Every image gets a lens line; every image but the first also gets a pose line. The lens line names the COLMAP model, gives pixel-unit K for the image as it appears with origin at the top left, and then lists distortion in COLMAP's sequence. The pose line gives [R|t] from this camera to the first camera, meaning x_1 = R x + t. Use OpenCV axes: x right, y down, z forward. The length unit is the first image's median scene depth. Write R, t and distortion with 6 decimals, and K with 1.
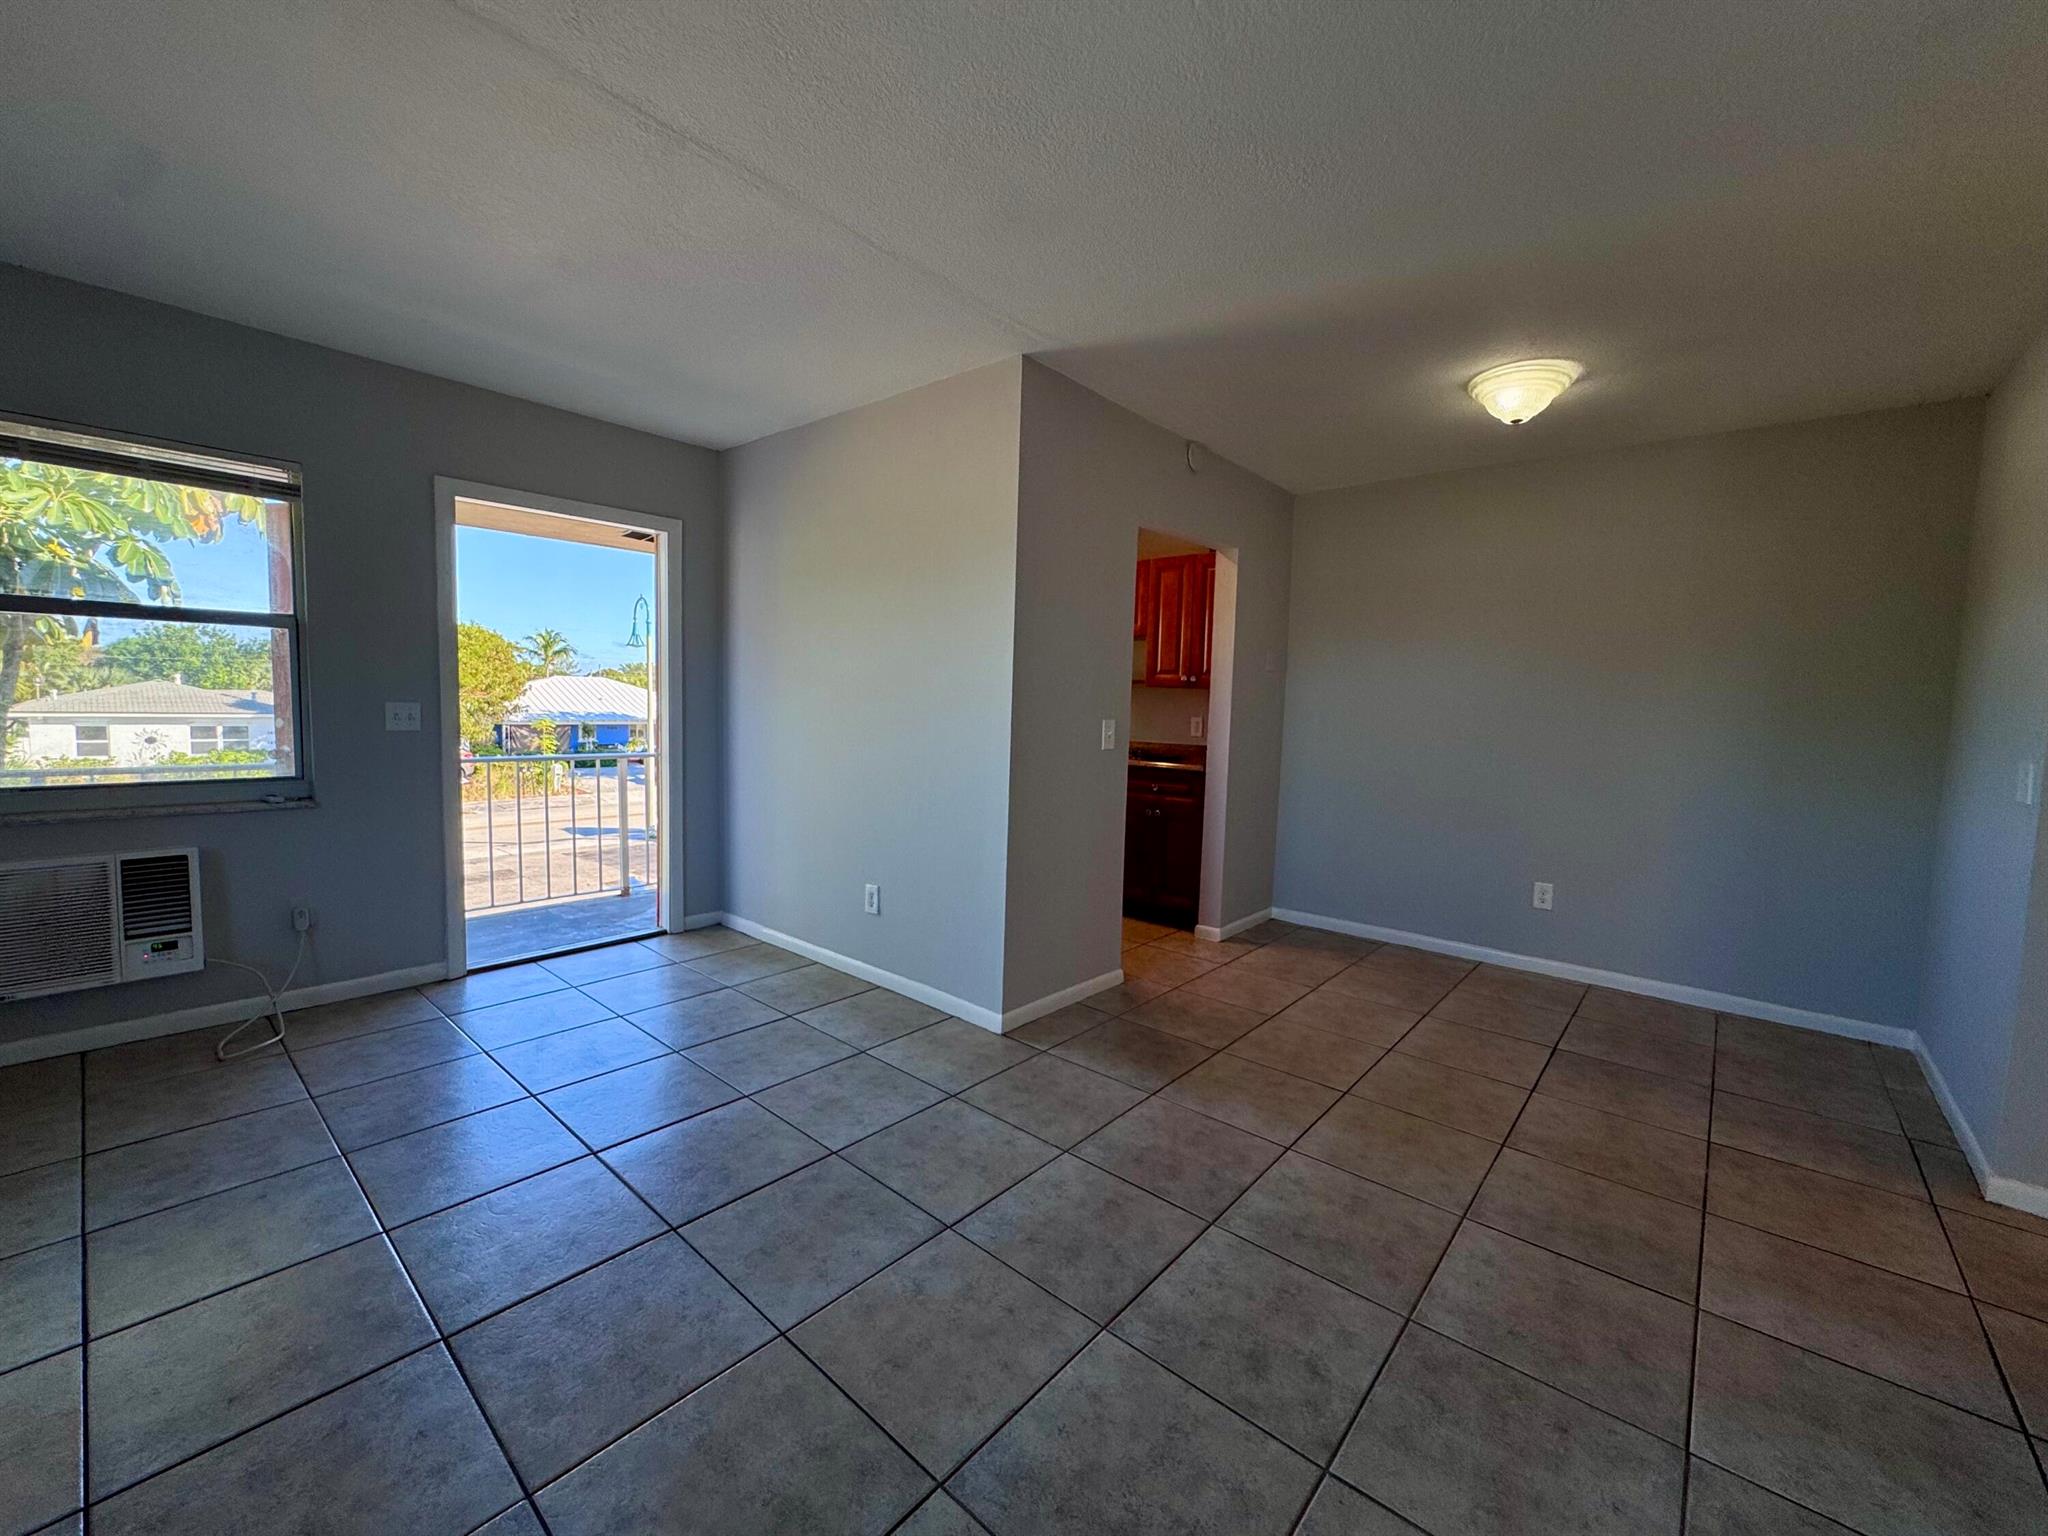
lens RADIAL K [[819.4, 0, 1020.5], [0, 819.4, 764.2], [0, 0, 1]] dist [-0.004656, 0.000935]
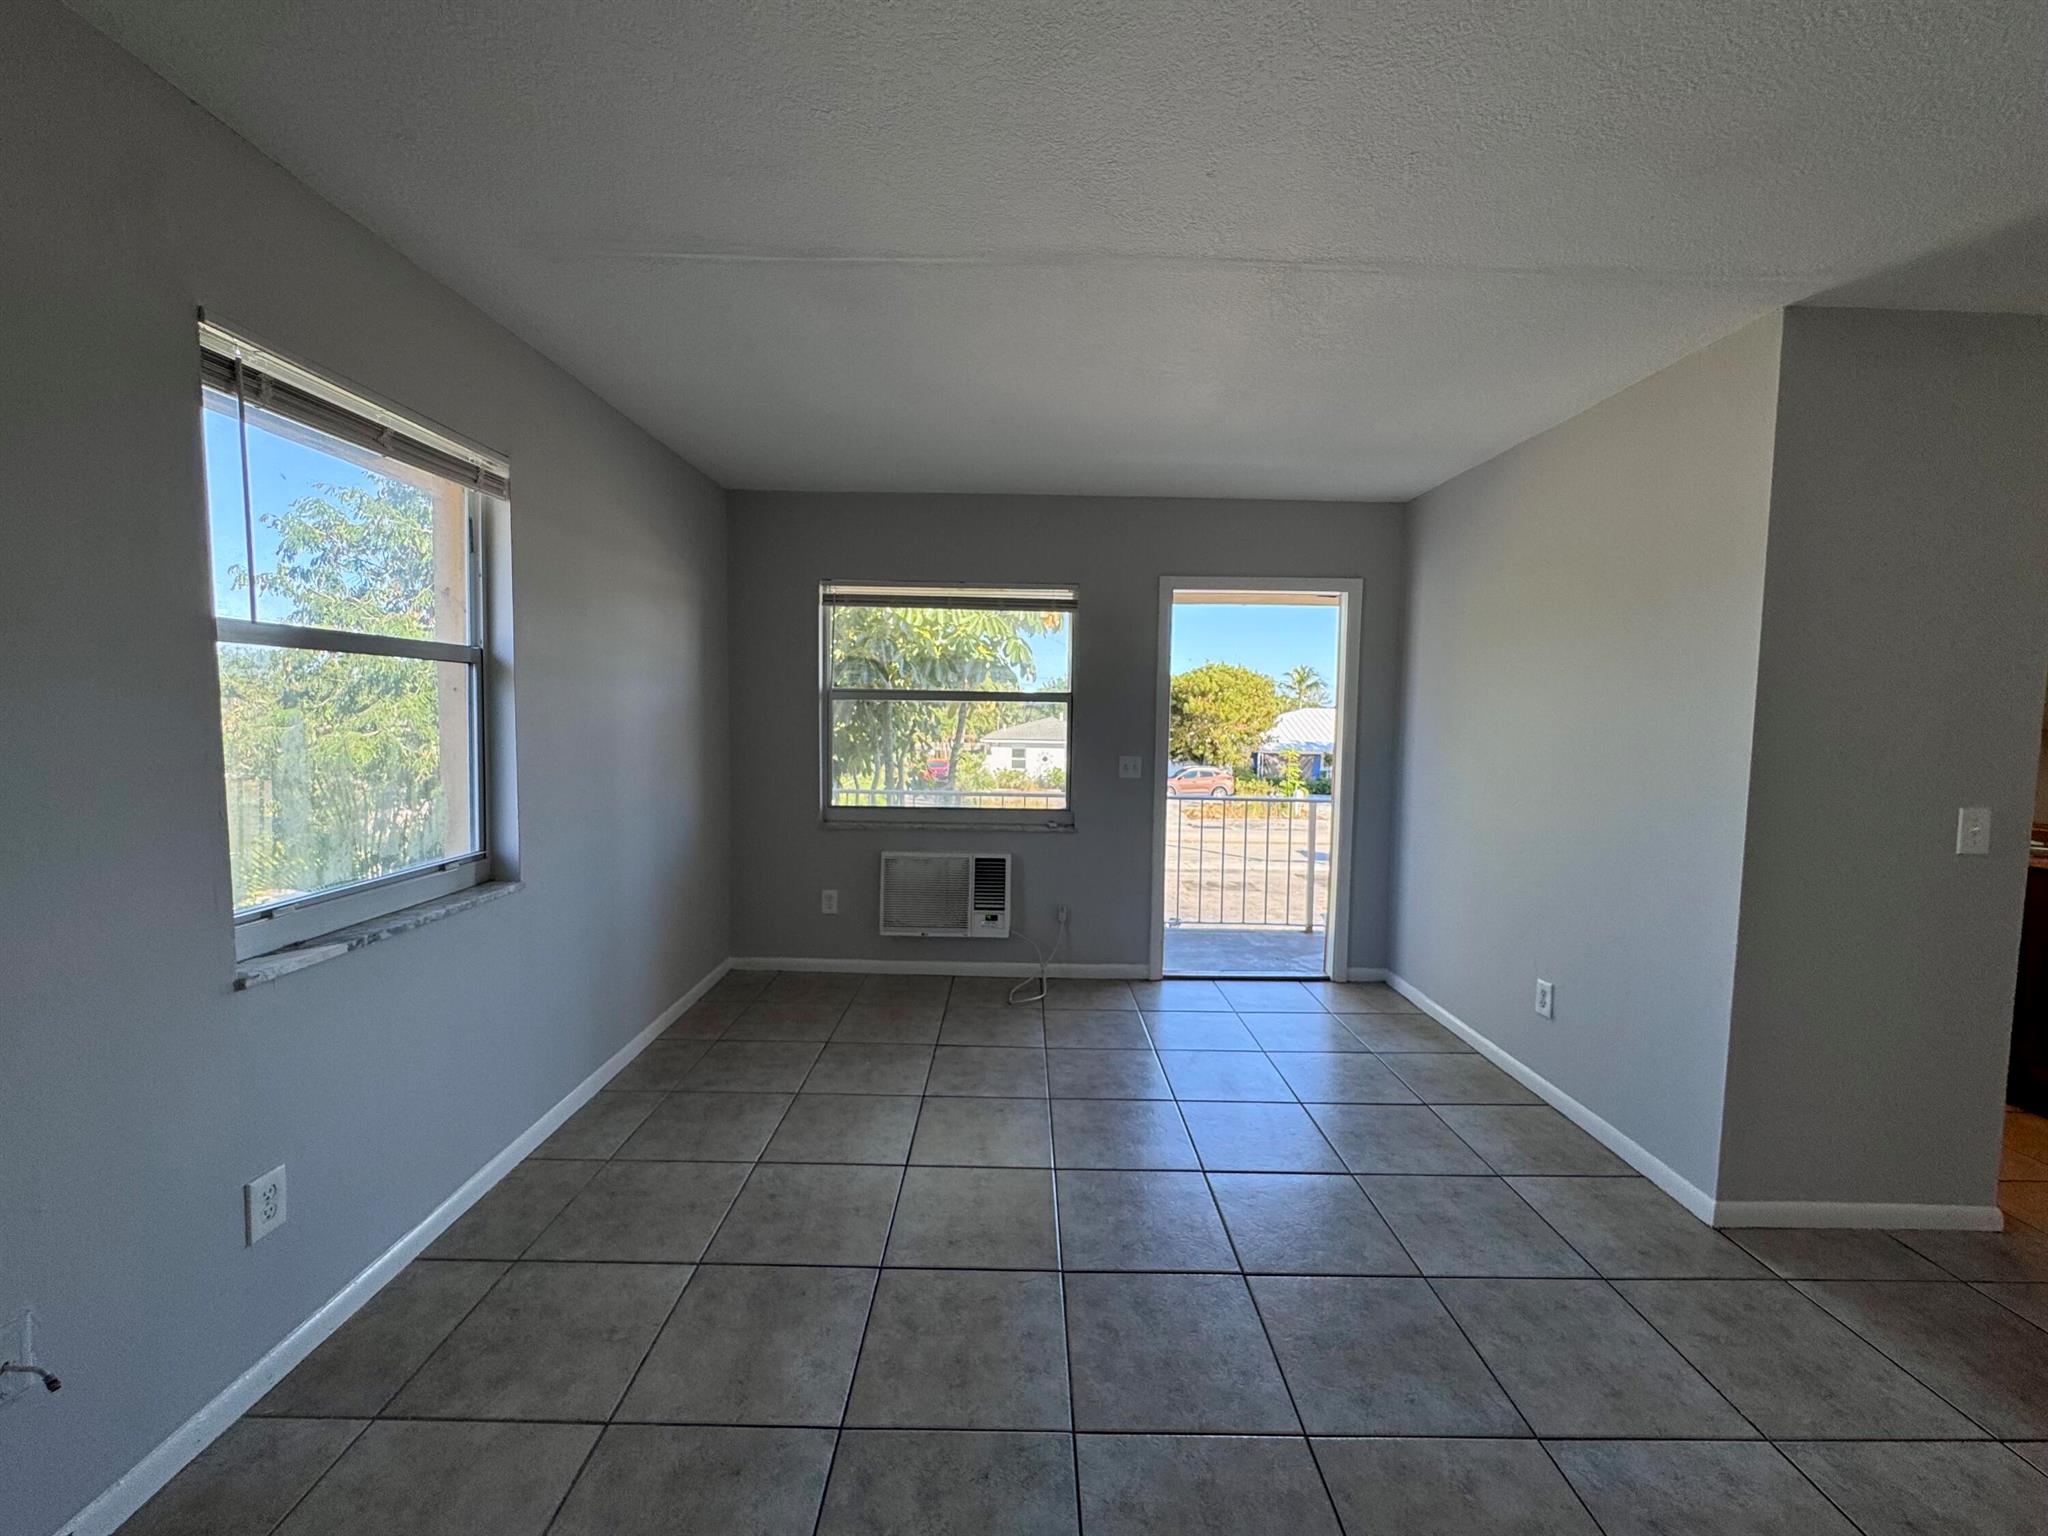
lens RADIAL K [[819.4, 0, 1024.2], [0, 819.4, 764.9], [0, 0, 1]] dist [-0.004656, 0.000935]
pose [[0.660760, 0.031337, -0.749943, 0.103912], [-0.056990, 0.998339, -0.008496, -0.044330], [0.748431, 0.048353, 0.661448, 0.027298]]
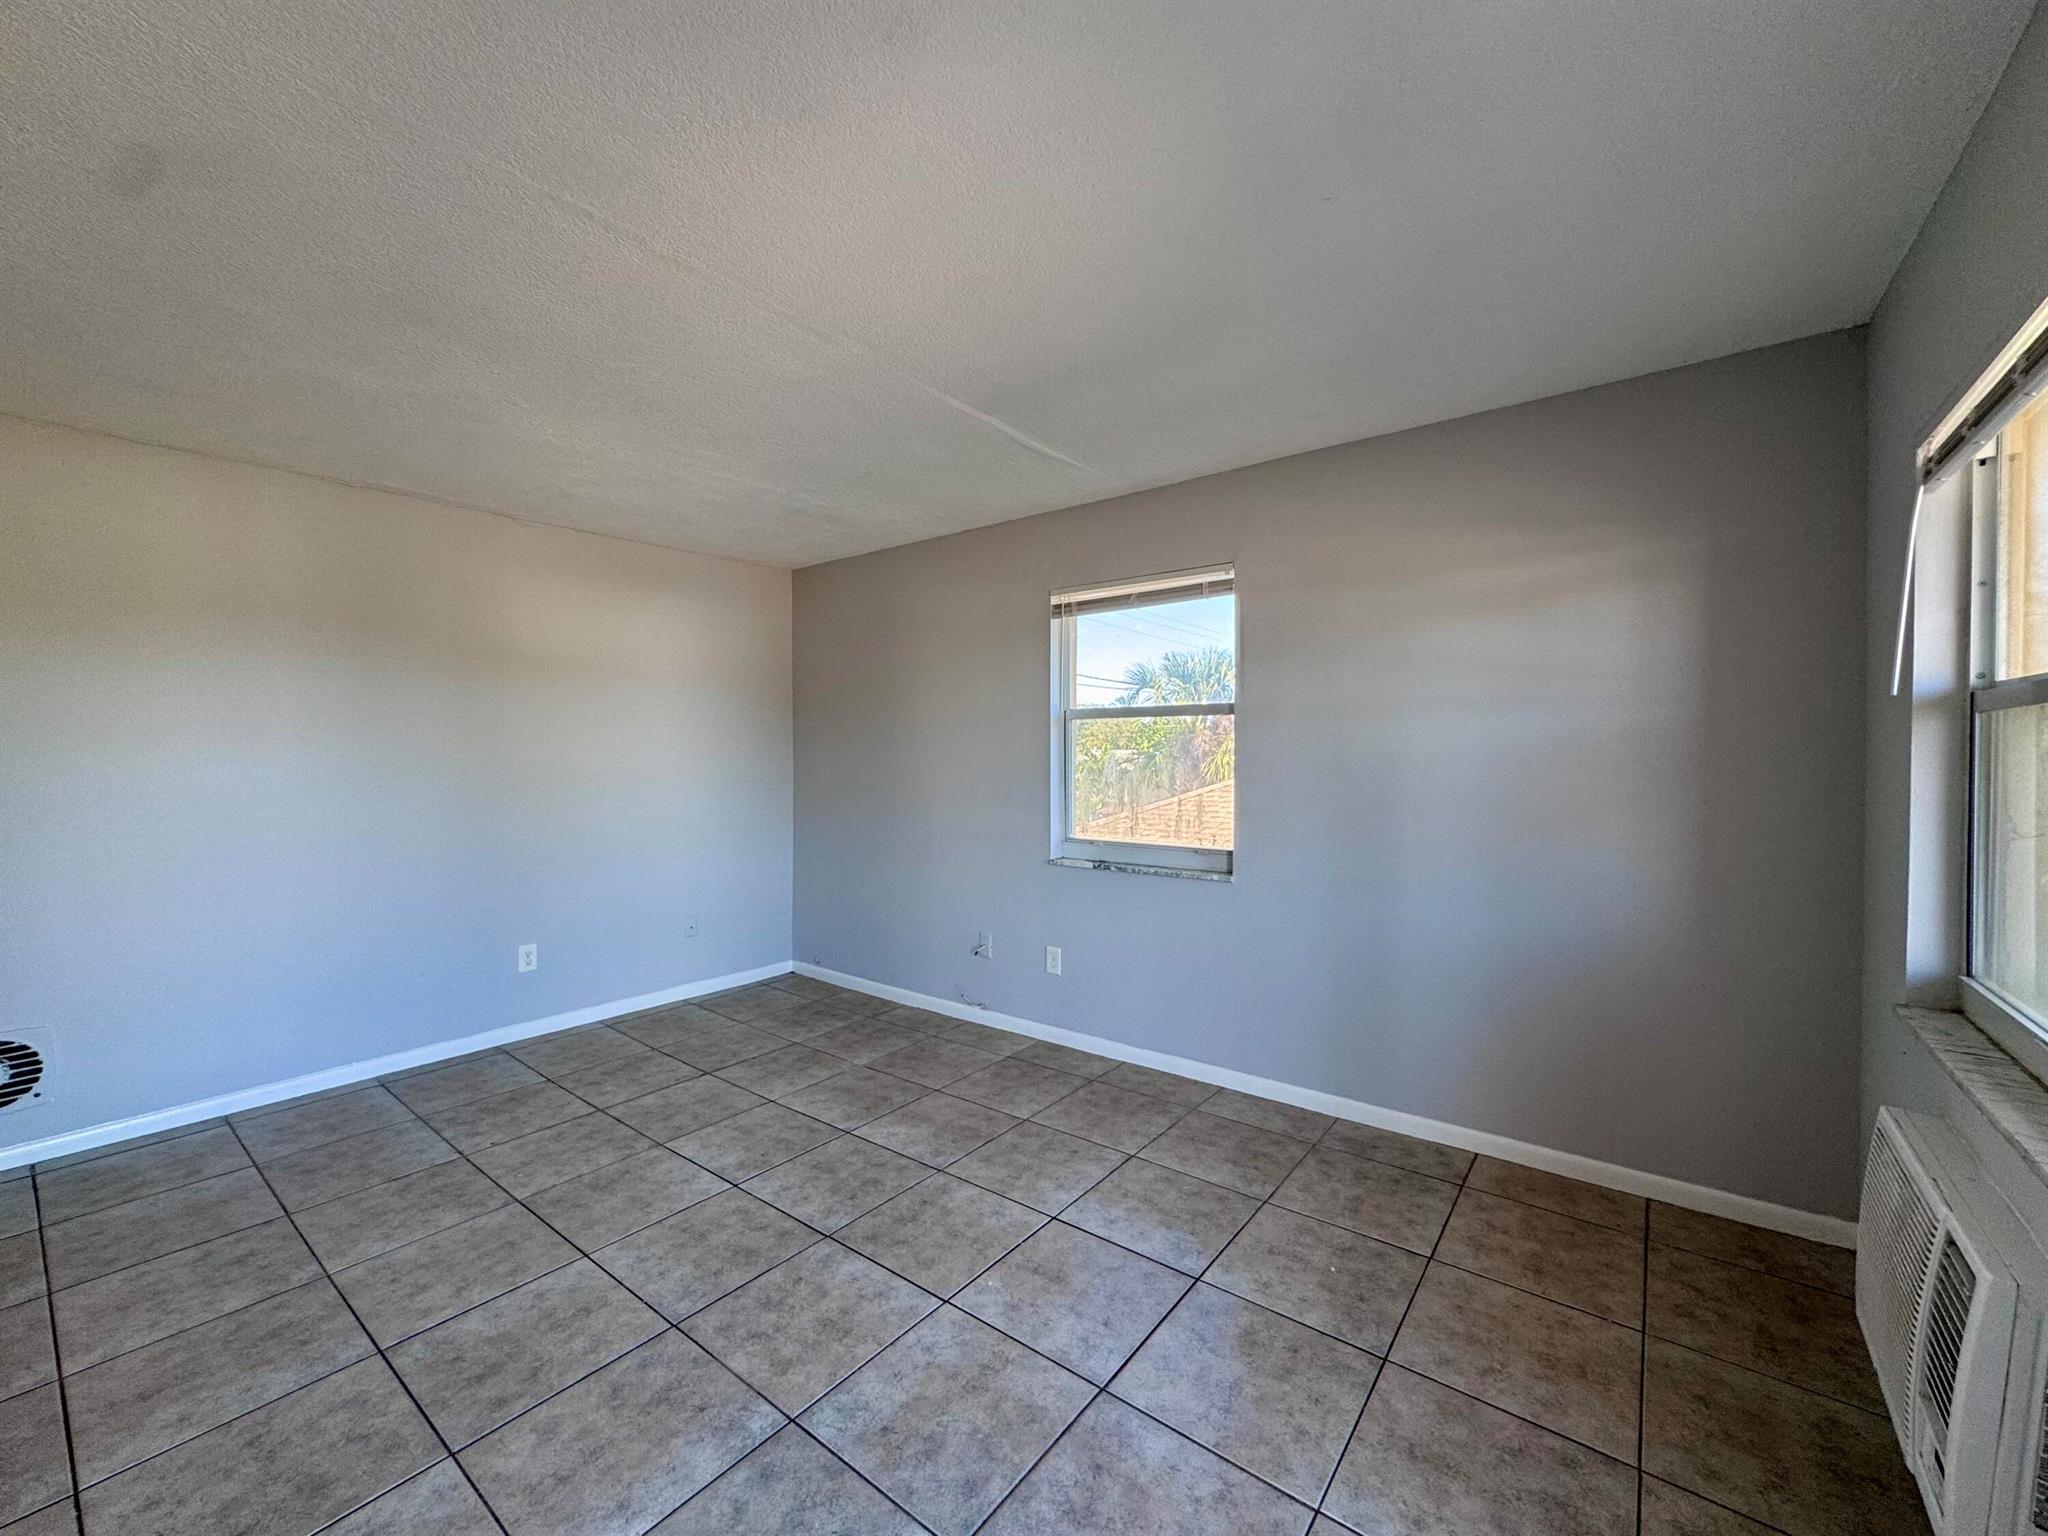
lens RADIAL K [[819.4, 0, 1021.3], [0, 819.4, 767.3], [0, 0, 1]] dist [-0.004656, 0.000935]
pose [[-0.998113, -0.026460, -0.055407, -0.480570], [-0.031750, 0.994789, 0.096885, -0.142879], [0.052555, 0.098461, -0.993752, 1.210281]]
